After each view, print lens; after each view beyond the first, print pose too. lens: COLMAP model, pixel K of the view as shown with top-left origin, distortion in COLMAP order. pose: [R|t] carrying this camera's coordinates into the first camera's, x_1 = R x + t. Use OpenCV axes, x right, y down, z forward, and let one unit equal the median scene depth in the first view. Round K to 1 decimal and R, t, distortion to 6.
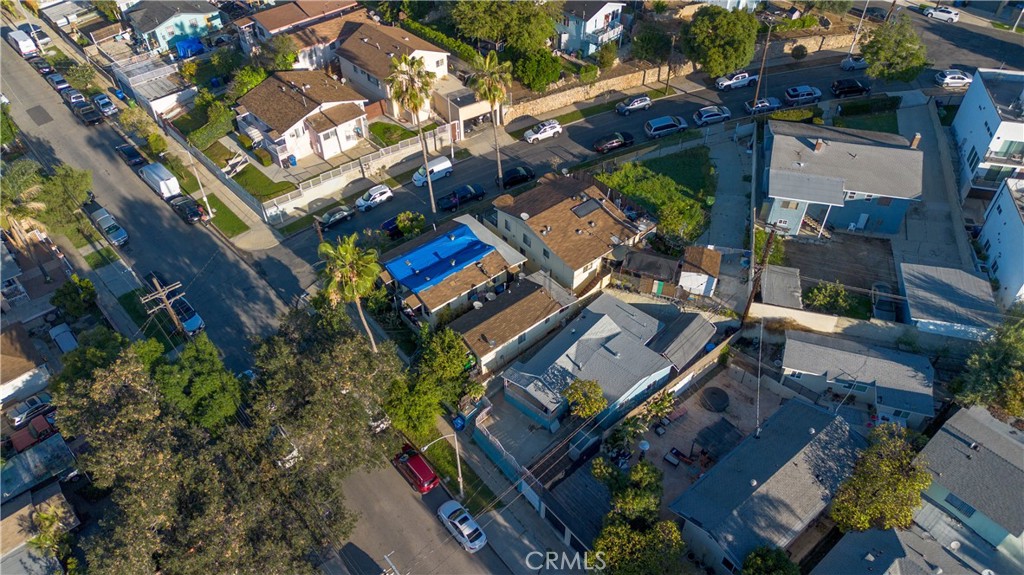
lens RADIAL K [[736.8, 0, 510.3], [0, 736.8, 290.4], [0, 0, 1]] dist [0.041040, -0.048198]
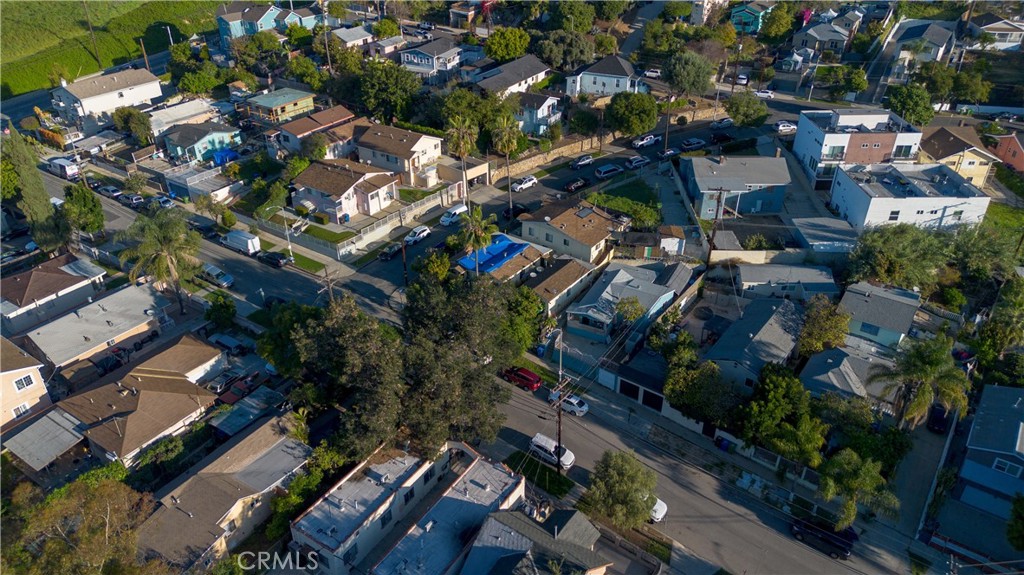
lens RADIAL K [[736.8, 0, 510.3], [0, 736.8, 290.4], [0, 0, 1]] dist [0.041040, -0.048198]
pose [[0.970789, -0.117887, 0.208977, -0.300145], [0.159319, 0.967966, -0.194058, 0.245199], [-0.179406, 0.221683, 0.958473, -0.266326]]
